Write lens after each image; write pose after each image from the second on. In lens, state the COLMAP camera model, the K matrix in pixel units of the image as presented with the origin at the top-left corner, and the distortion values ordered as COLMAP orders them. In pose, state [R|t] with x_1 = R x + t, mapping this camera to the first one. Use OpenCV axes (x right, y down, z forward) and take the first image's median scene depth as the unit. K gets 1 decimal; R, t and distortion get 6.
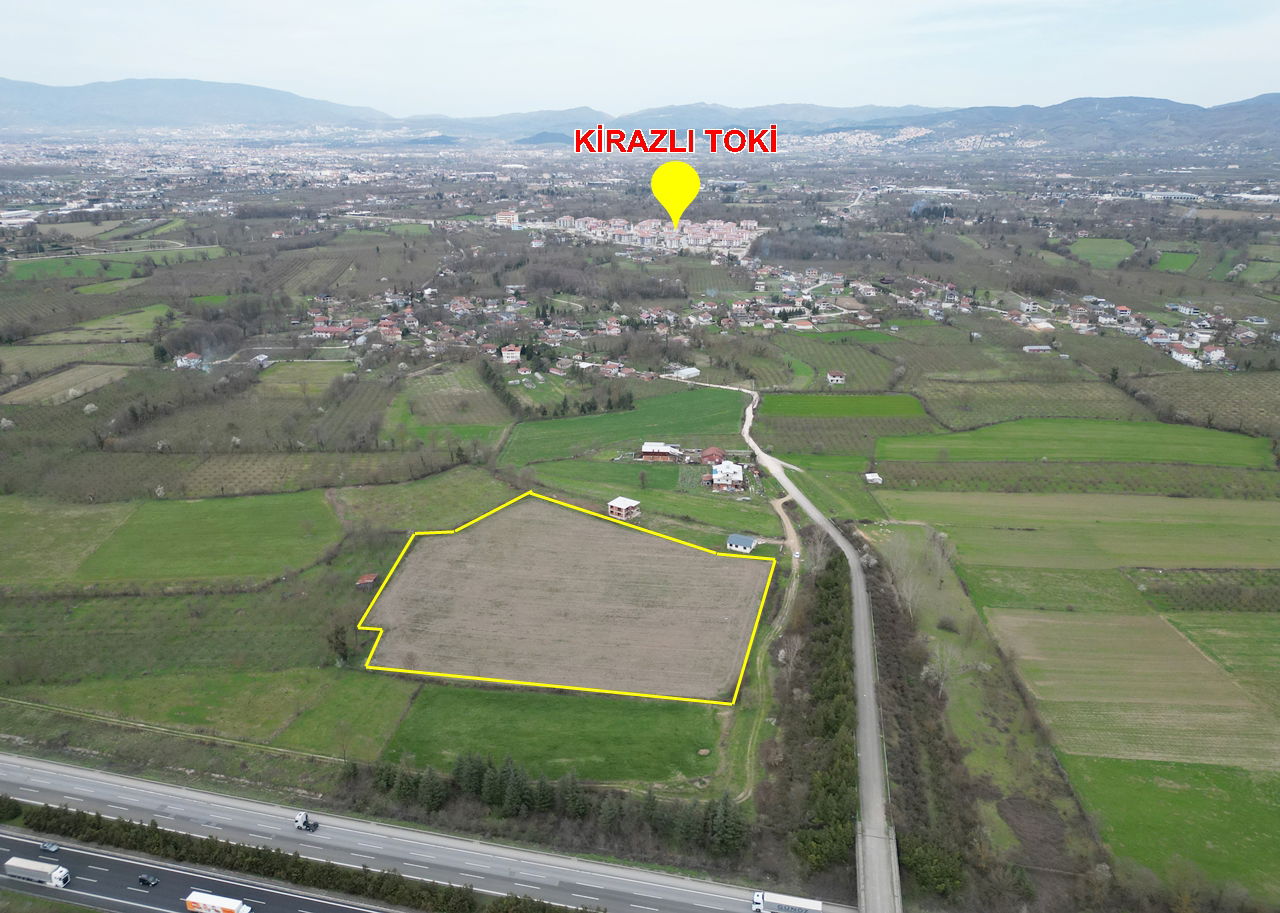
lens RADIAL K [[892.7, 0, 637.3], [0, 892.7, 427.3], [0, 0, 1]] dist [0.090500, -0.103714]
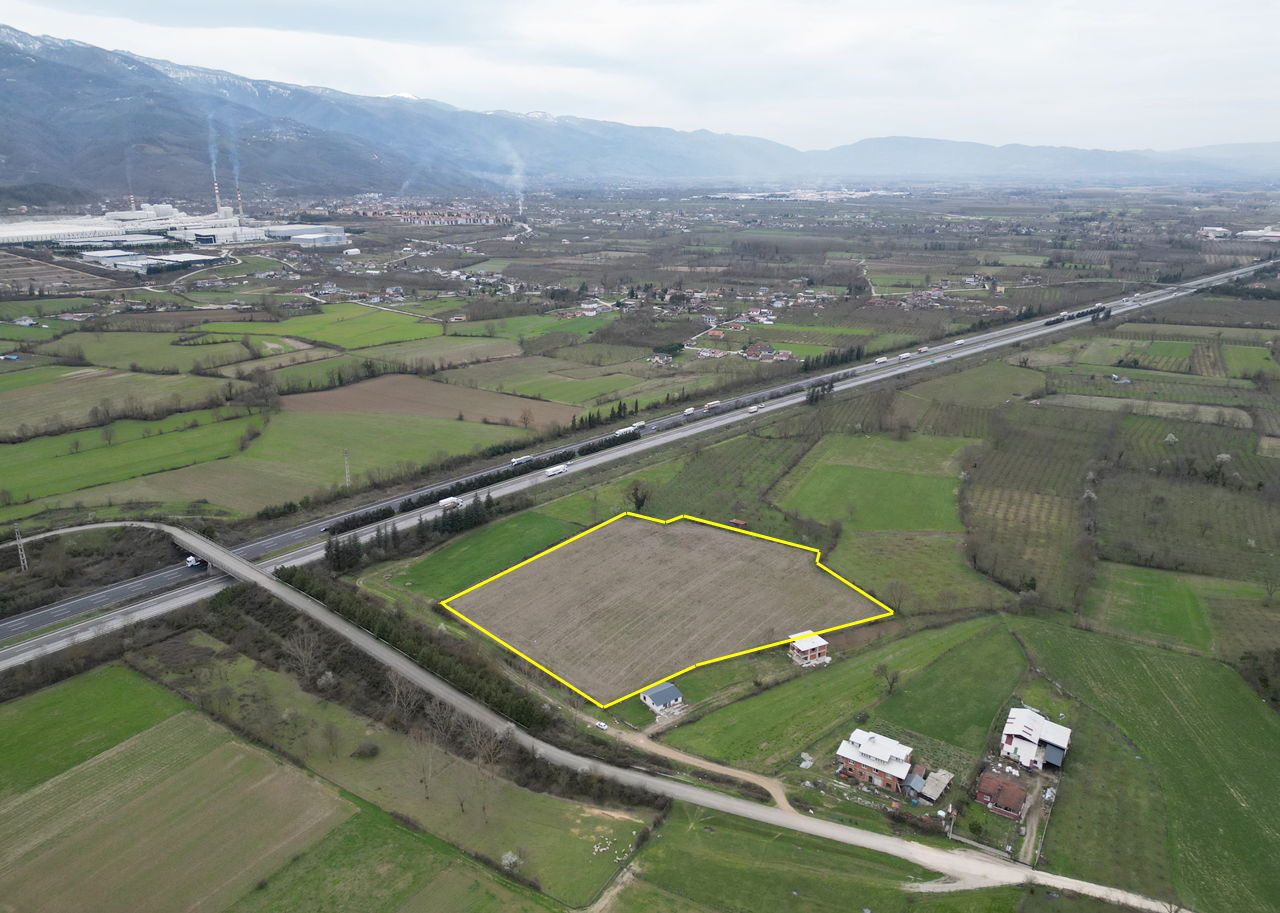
lens RADIAL K [[892.7, 0, 637.3], [0, 892.7, 427.3], [0, 0, 1]] dist [0.090500, -0.103714]
pose [[-0.474978, 0.241260, -0.846280, 0.645291], [-0.287963, 0.866126, 0.408538, -0.338747], [0.831549, 0.437744, -0.341917, 1.022142]]
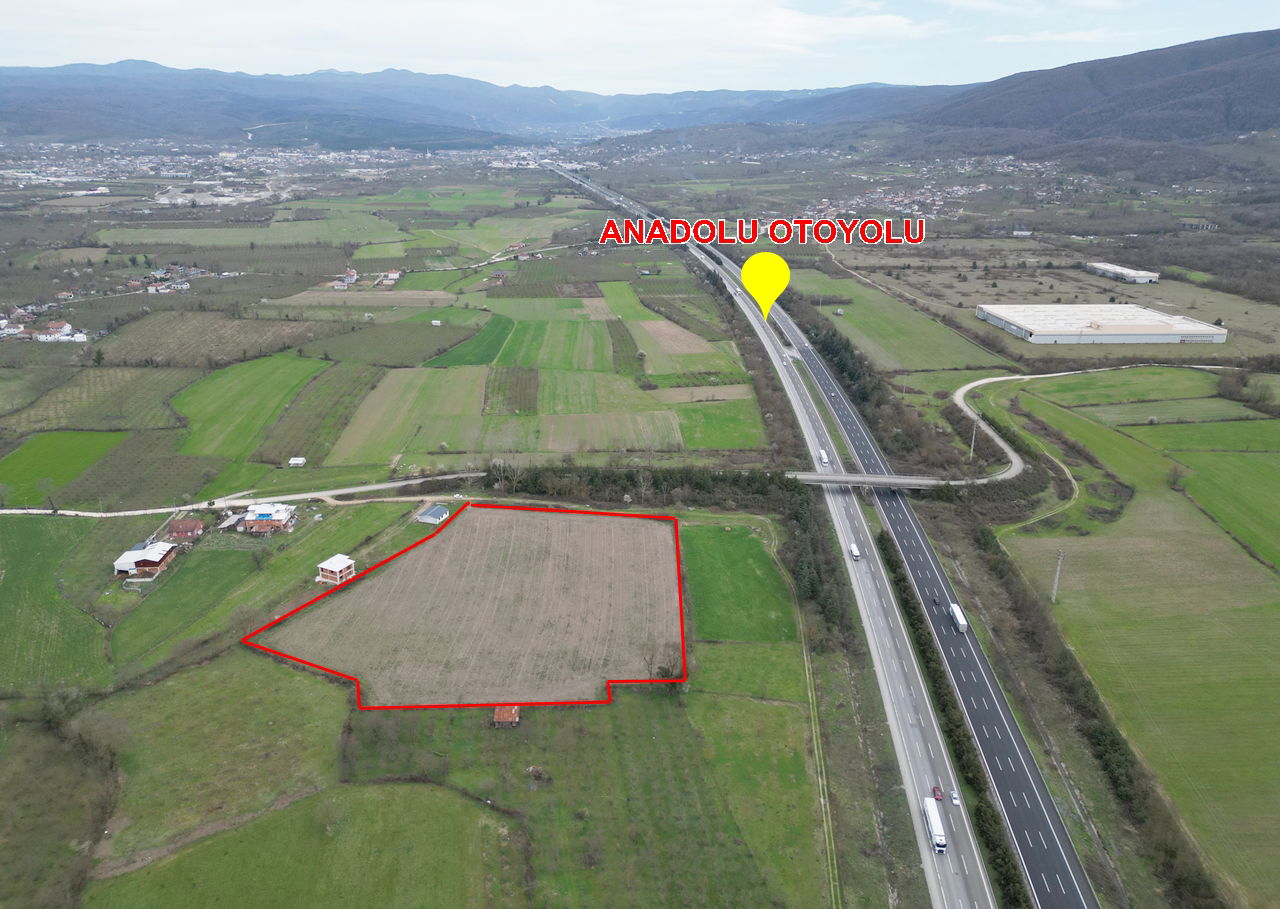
lens RADIAL K [[892.8, 0, 636.7], [0, 892.8, 422.4], [0, 0, 1]] dist [0.086418, -0.092873]
pose [[-0.134183, -0.319489, 0.938041, -0.788040], [0.303070, 0.888014, 0.345803, -0.236394], [-0.943474, 0.330693, -0.022329, 0.677385]]
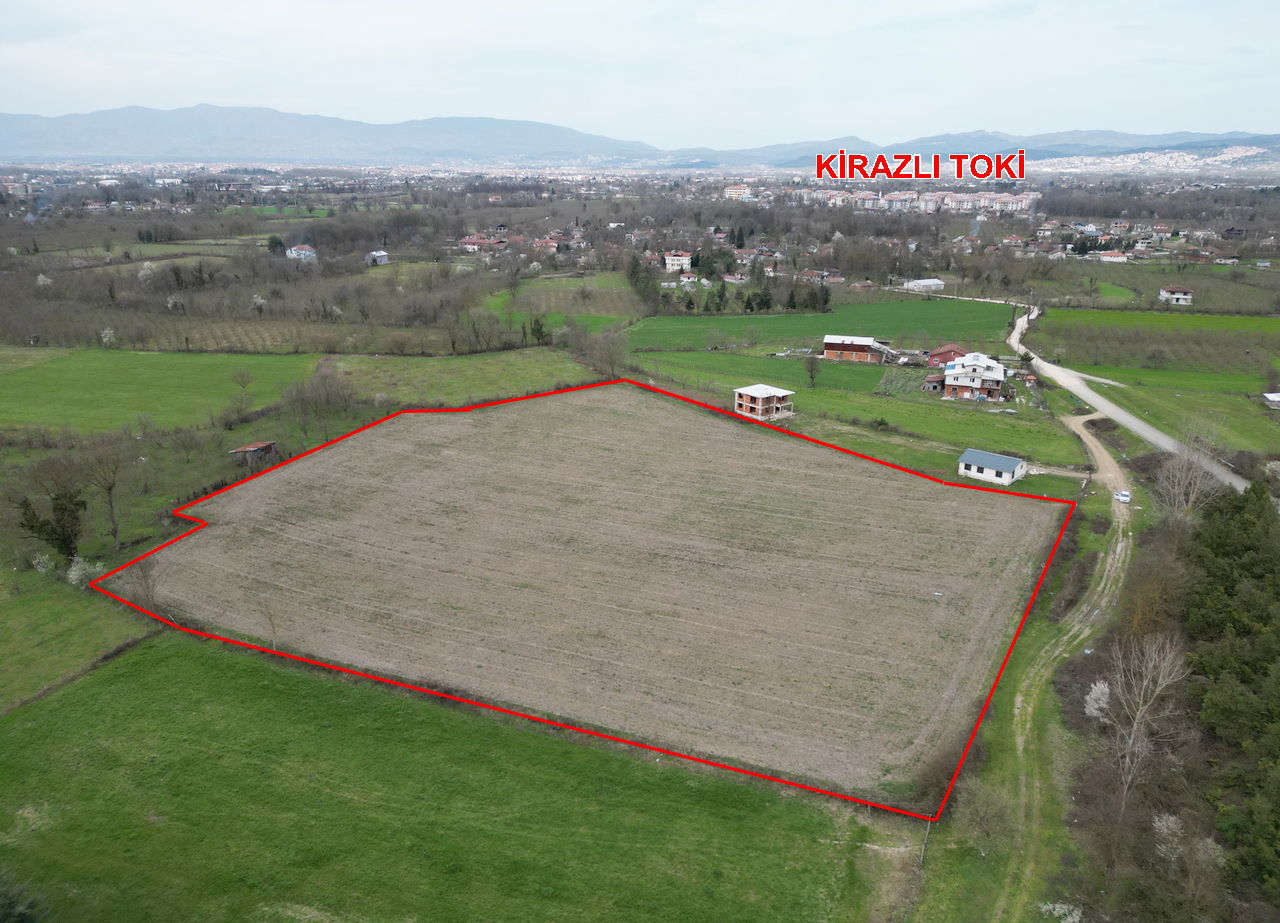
lens RADIAL K [[890.8, 0, 637.2], [0, 890.8, 450.9], [0, 0, 1]] dist [0.062146, -0.052378]
pose [[0.961491, 0.084850, -0.261412, 0.053078], [-0.088104, 0.996111, -0.000732, 0.123237], [0.260333, 0.023735, 0.965227, 0.438345]]
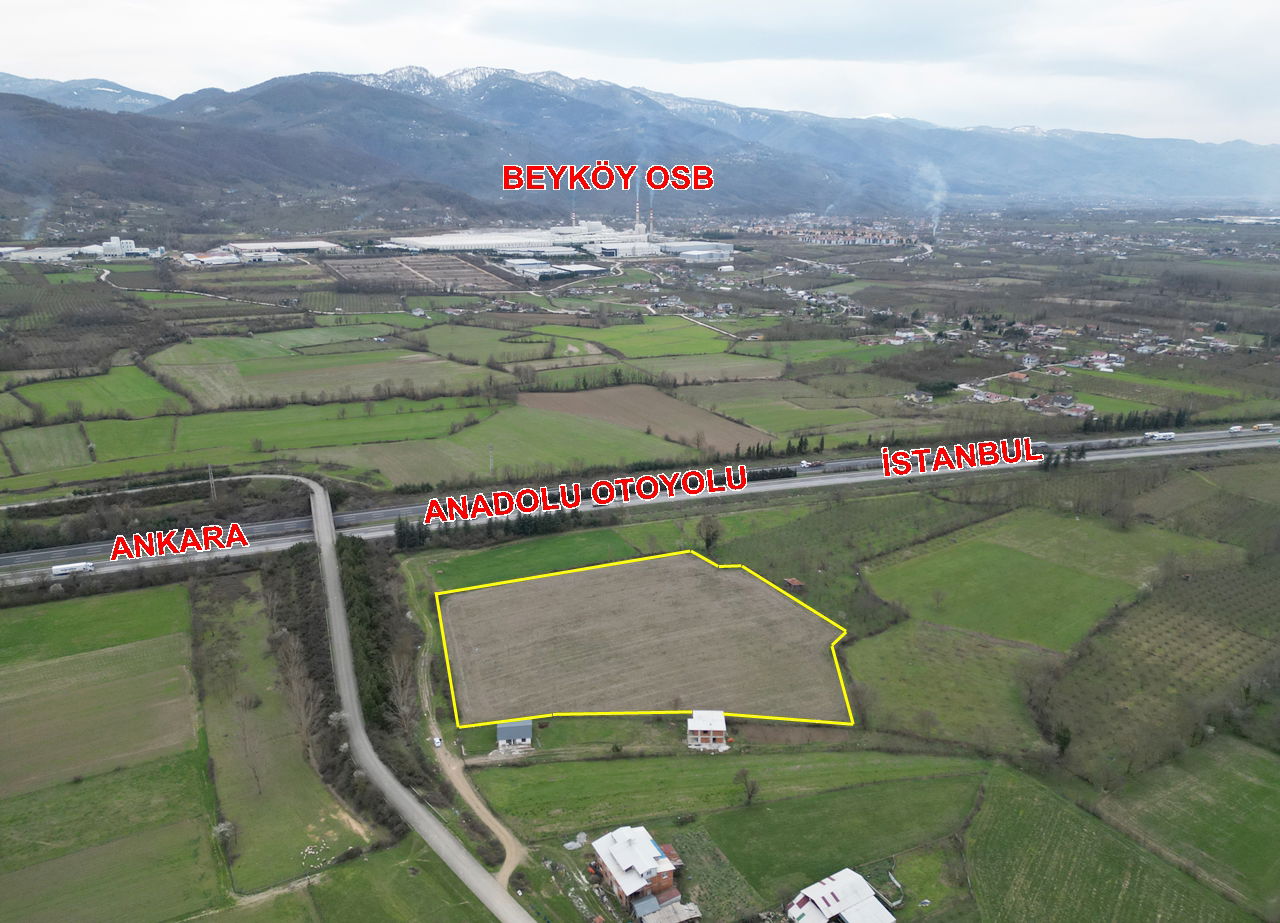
lens RADIAL K [[889.4, 0, 636.6], [0, 889.4, 445.0], [0, 0, 1]] dist [0.082620, -0.084278]
pose [[-0.837830, 0.146022, -0.526040, 0.346393], [-0.182980, 0.832719, 0.522588, -0.423592], [0.514353, 0.534094, -0.670958, 1.269286]]
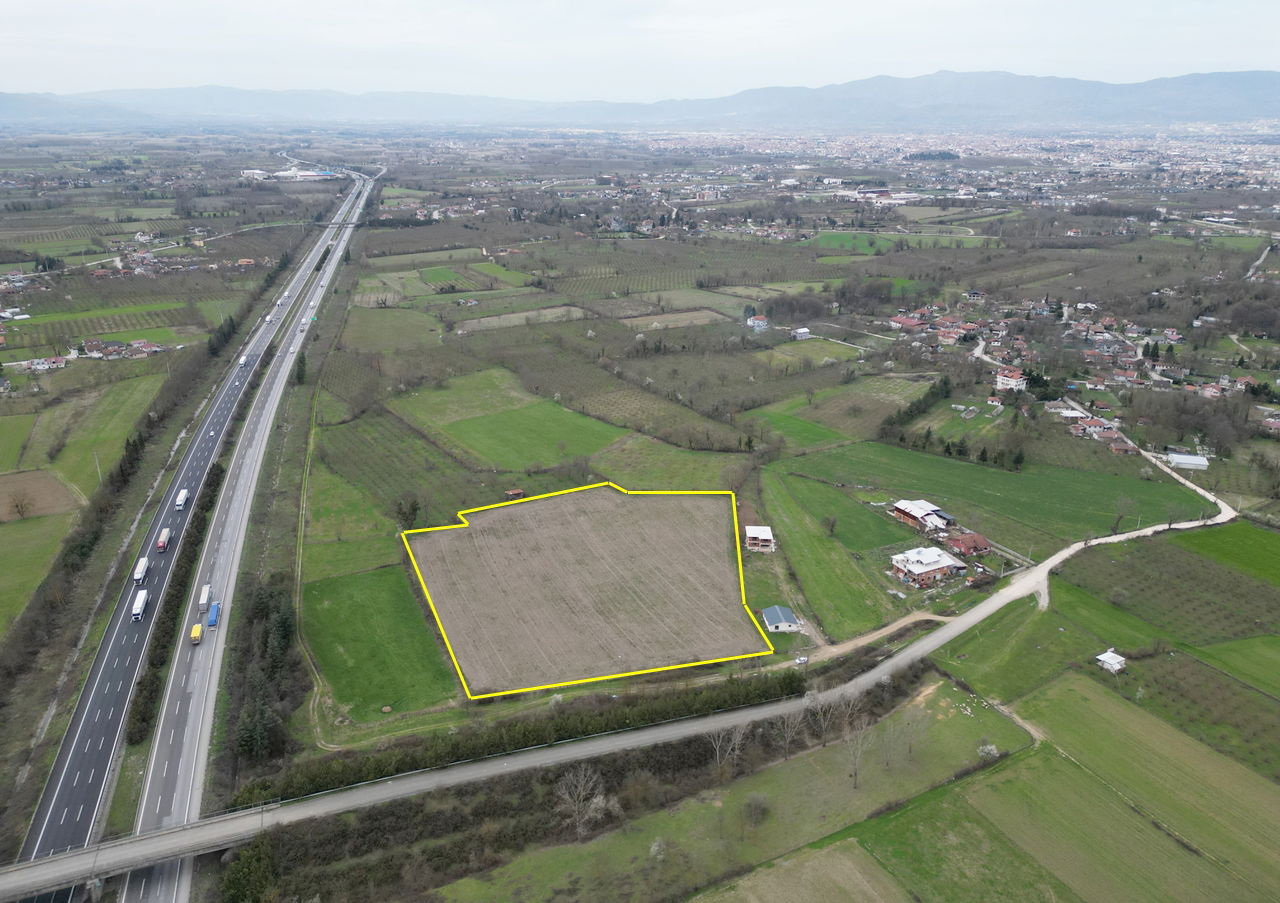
lens RADIAL K [[892.8, 0, 636.7], [0, 892.8, 419.4], [0, 0, 1]] dist [0.086418, -0.092873]
pose [[0.528293, 0.270931, -0.804676, 0.589777], [-0.273591, 0.951493, 0.140743, -0.112065], [0.803775, 0.145799, 0.576791, 0.349876]]
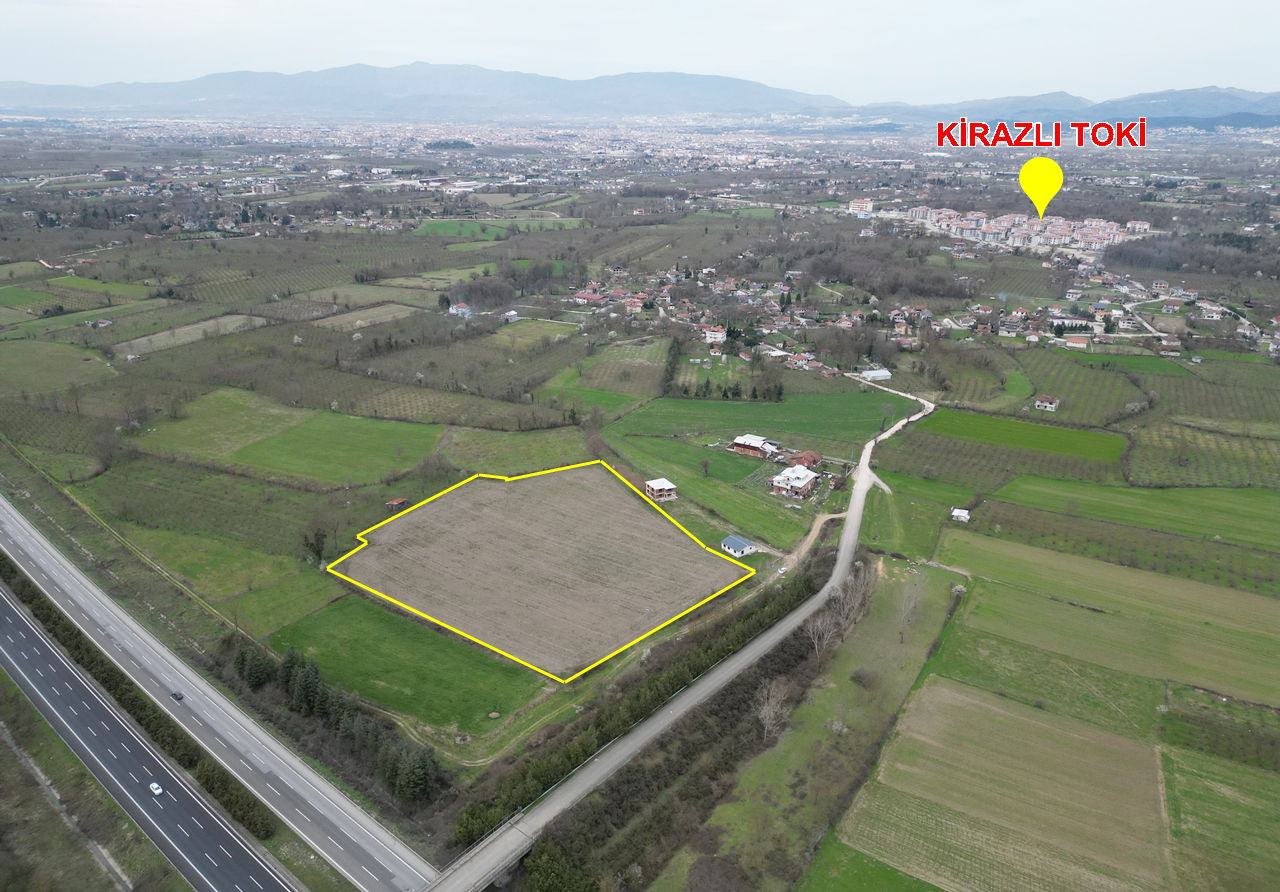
lens RADIAL K [[892.8, 0, 636.6], [0, 892.8, 409.8], [0, 0, 1]] dist [0.089718, -0.103980]
pose [[0.887386, 0.151578, -0.435397, 0.368875], [-0.153738, 0.987641, 0.030500, -0.023406], [0.434639, 0.039871, 0.899722, 0.080768]]
